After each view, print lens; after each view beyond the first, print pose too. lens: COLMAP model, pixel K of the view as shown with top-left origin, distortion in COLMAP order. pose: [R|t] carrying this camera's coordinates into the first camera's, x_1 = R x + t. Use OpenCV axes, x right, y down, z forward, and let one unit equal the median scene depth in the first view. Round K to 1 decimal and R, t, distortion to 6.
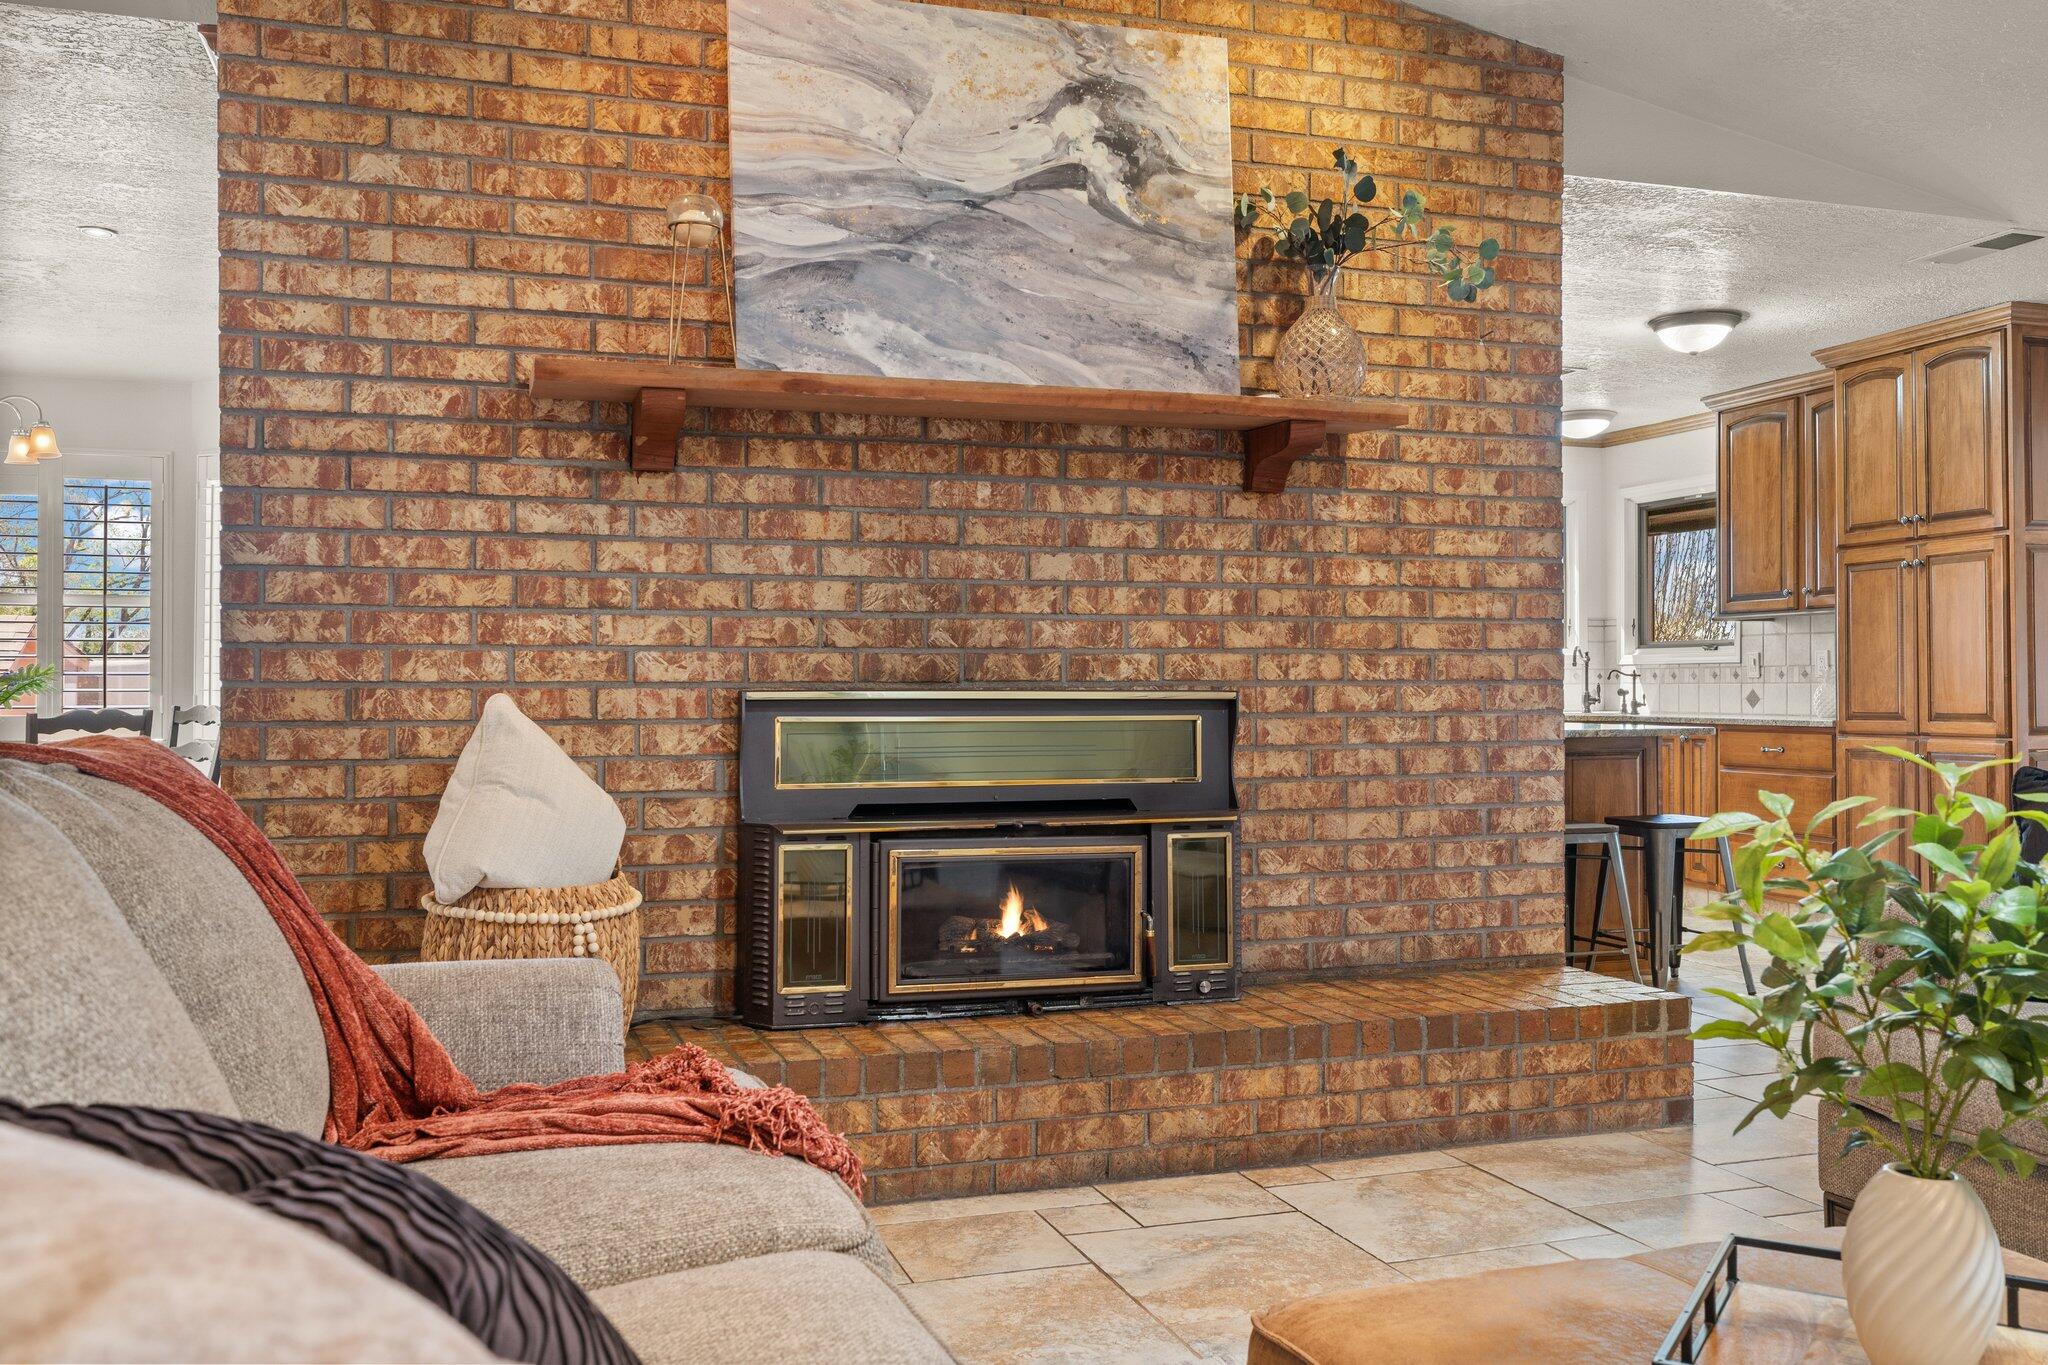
lens RADIAL K [[1690.5, 0, 1031.2], [0, 1690.5, 684.0], [0, 0, 1]] dist [0.003273, -0.007425]
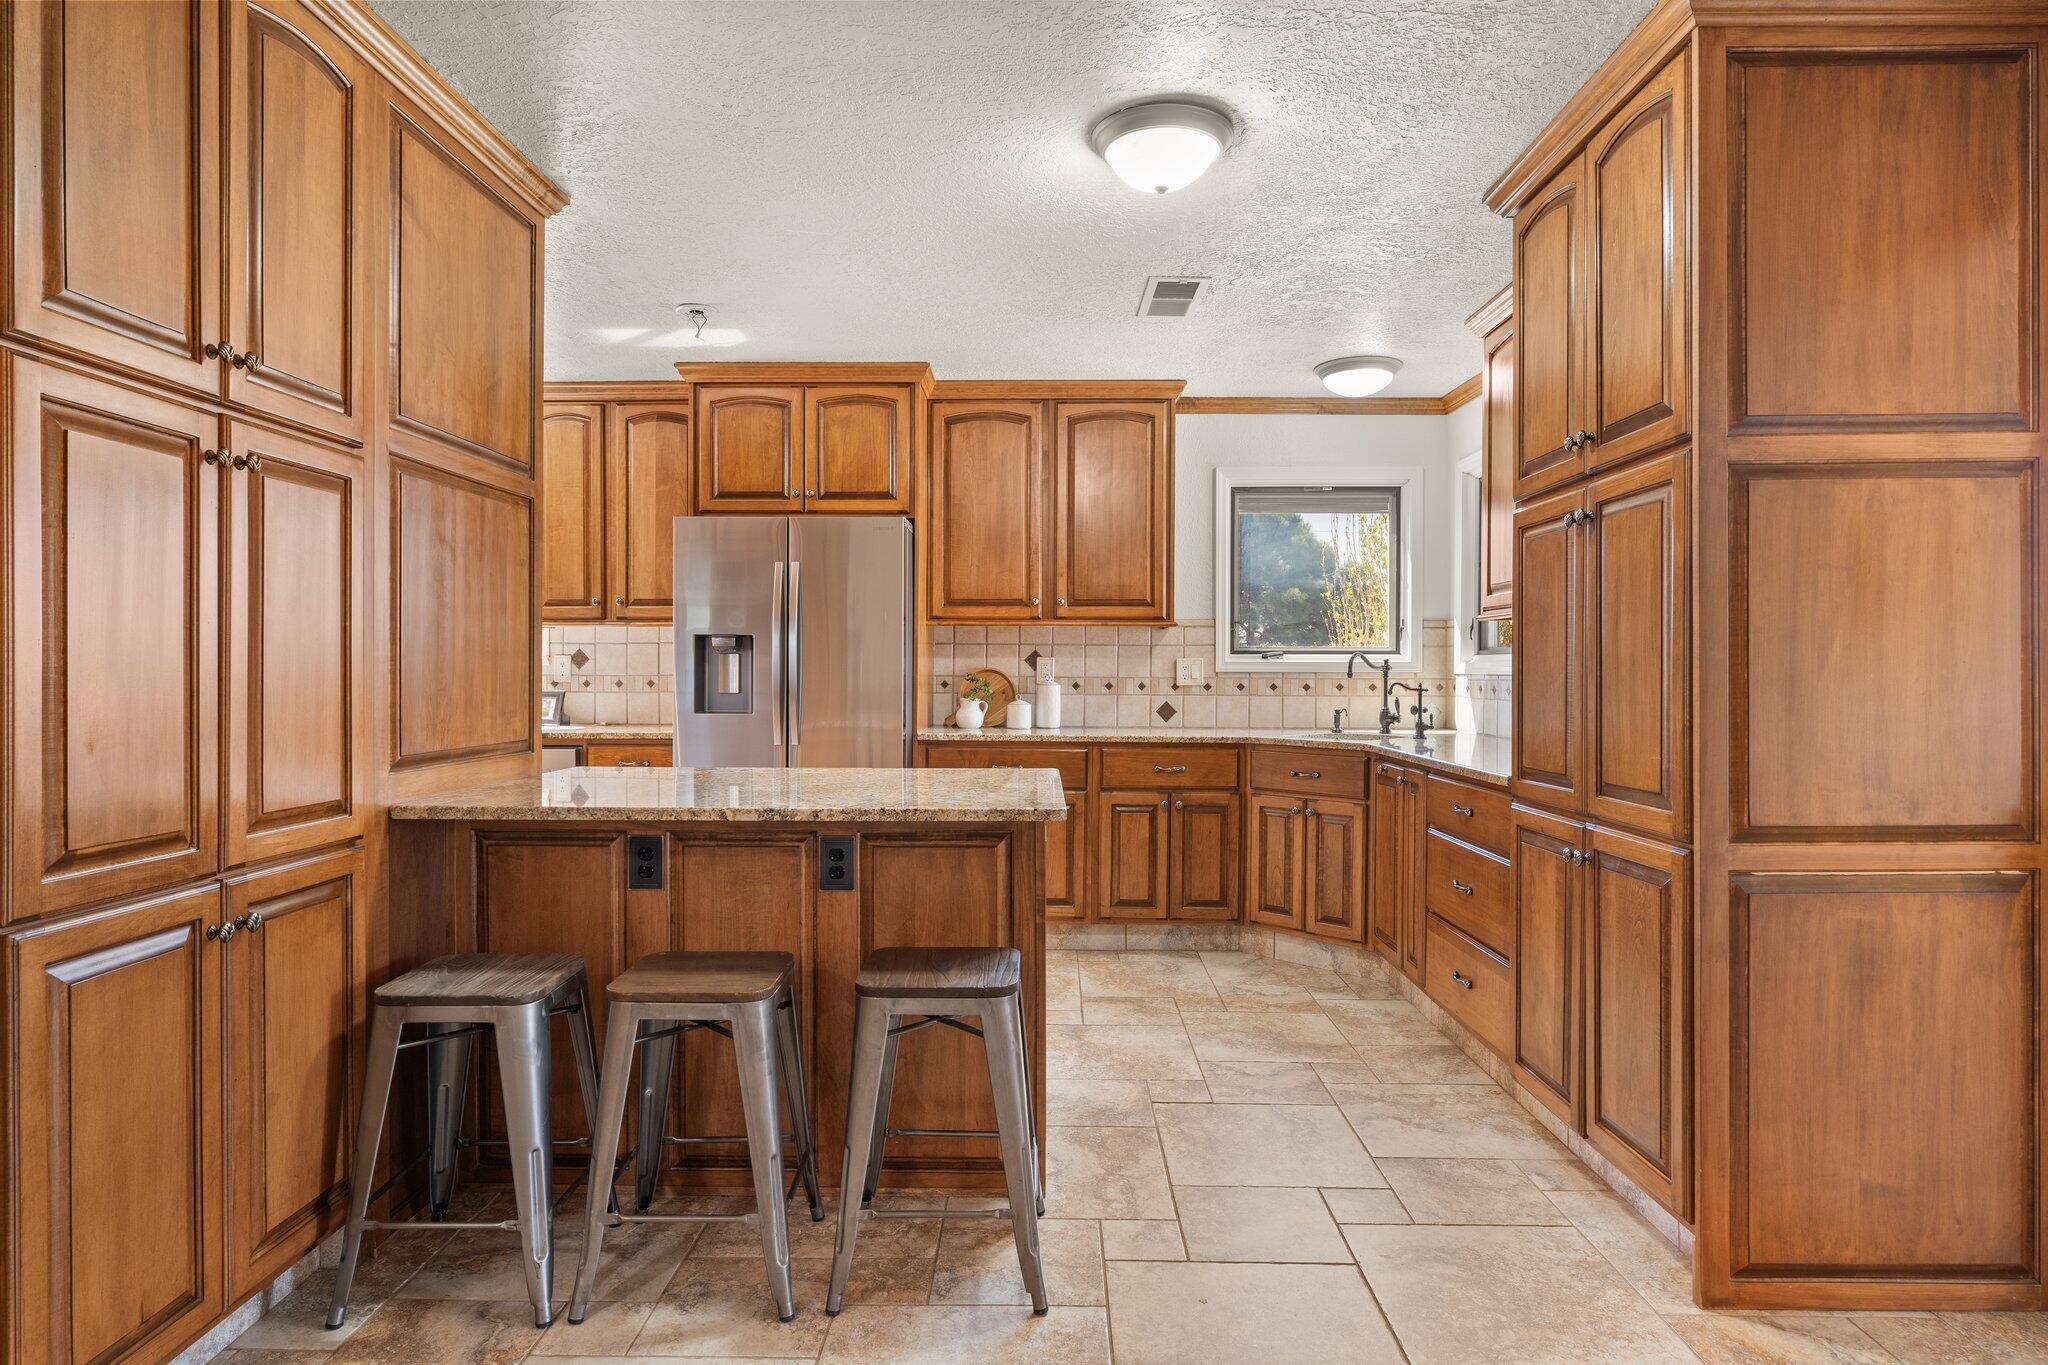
lens RADIAL K [[1155.3, 0, 1032.4], [0, 1155.3, 679.4], [0, 0, 1]] dist [-0.002885, 0.001386]
pose [[0.946171, 0.007095, -0.323589, 0.753981], [-0.003588, 0.999928, 0.011433, -0.032012], [0.323647, -0.009657, 0.946129, 0.907982]]
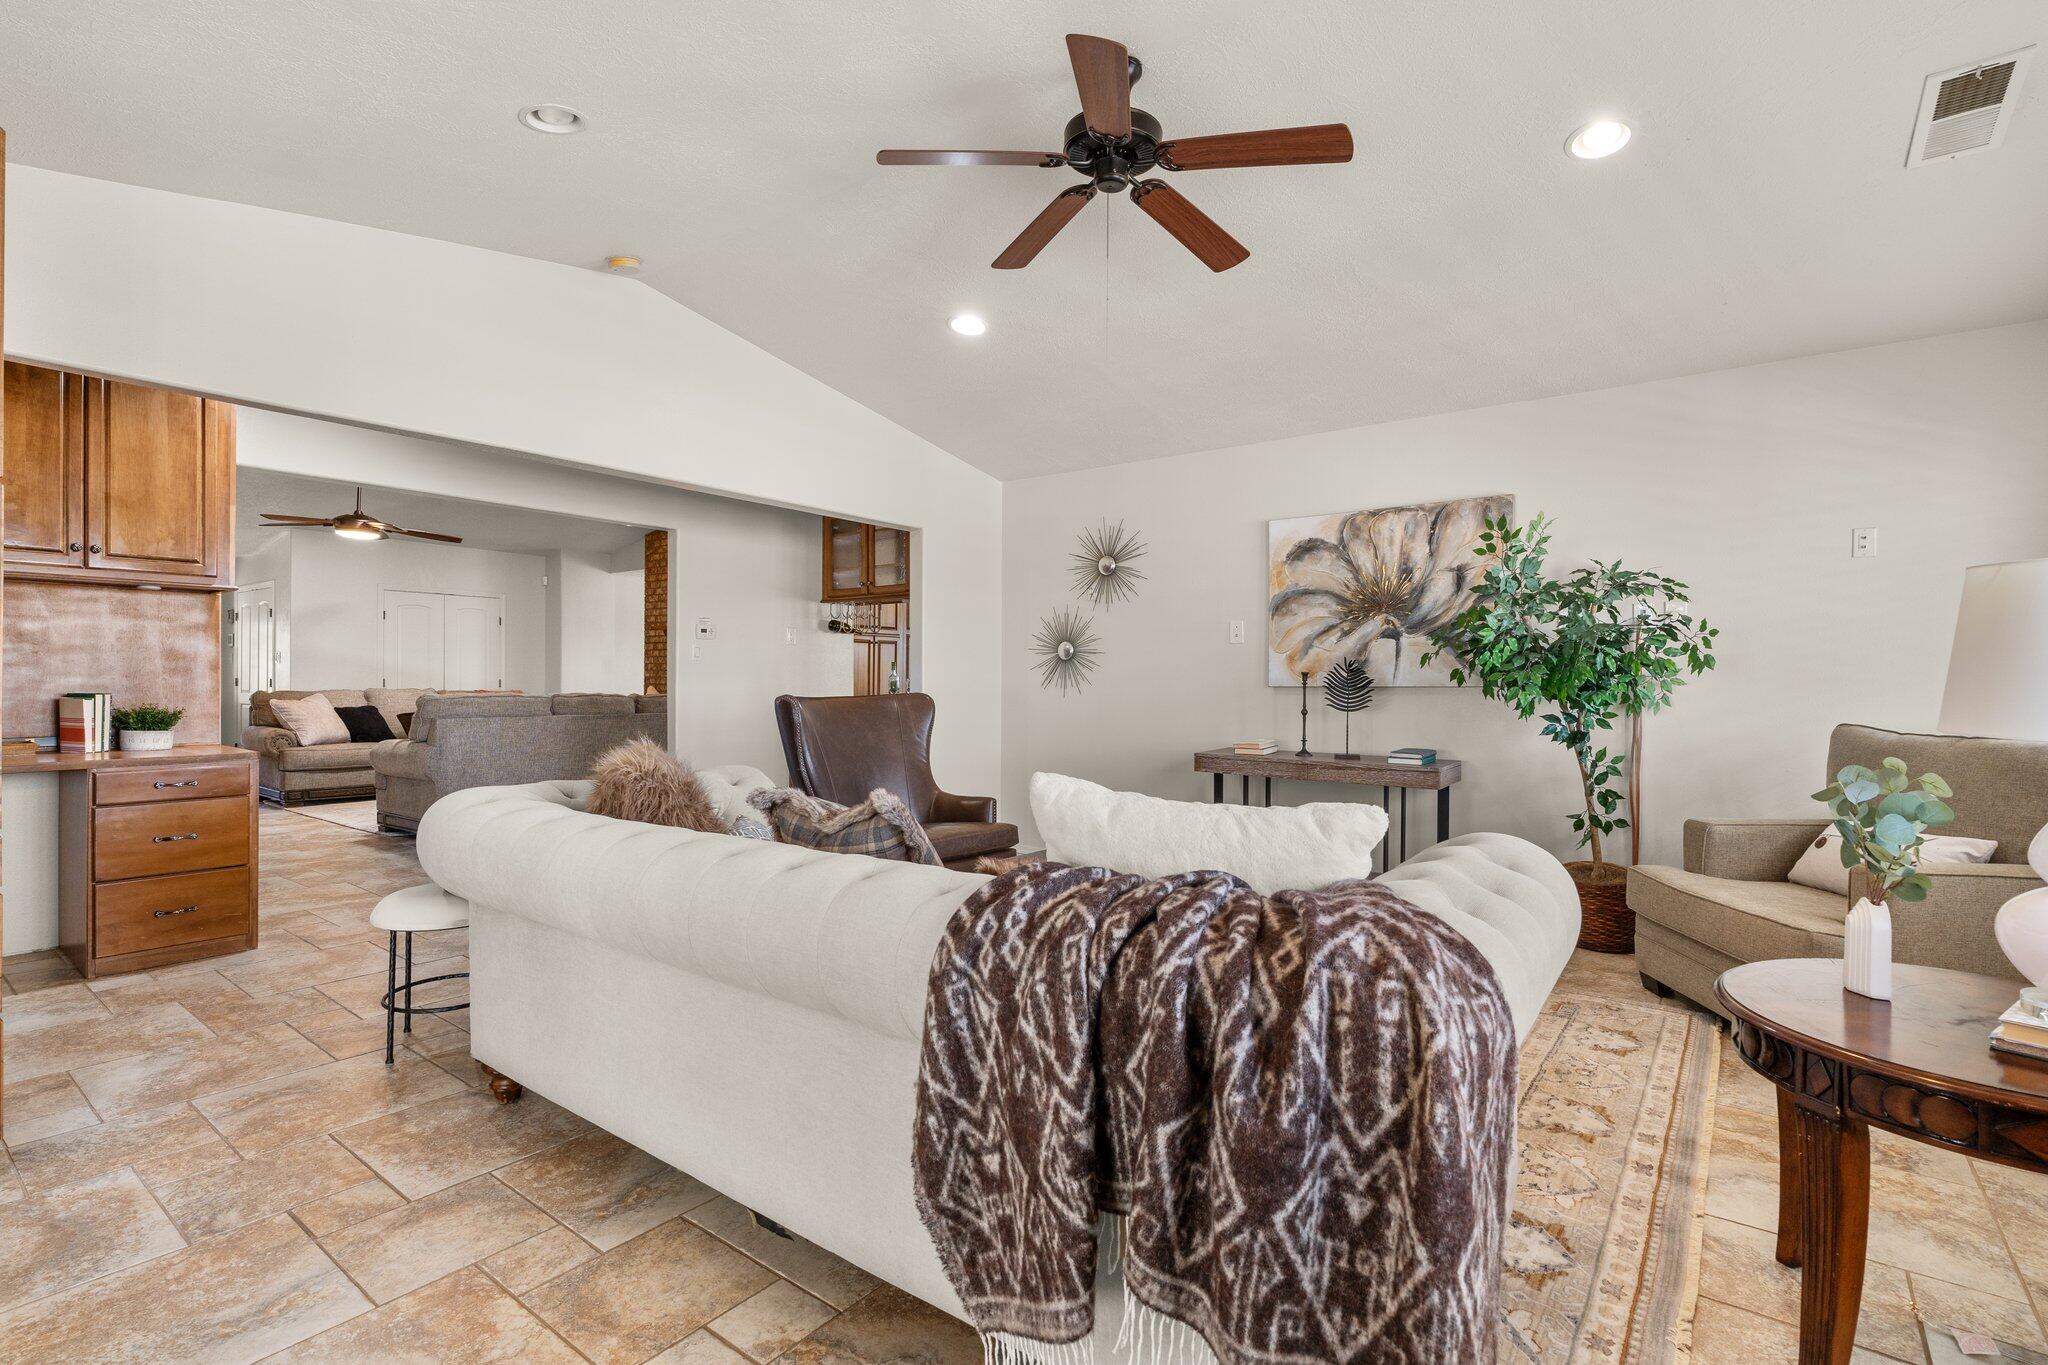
lens RADIAL K [[990.8, 0, 1027.4], [0, 990.8, 673.5], [0, 0, 1]] dist [0.003682, 0.000458]
pose [[0.560911, -0.001536, -0.827875, 2.580374], [-0.006776, 0.999956, -0.006447, -0.020707], [0.827848, 0.009226, 0.560876, 0.161731]]
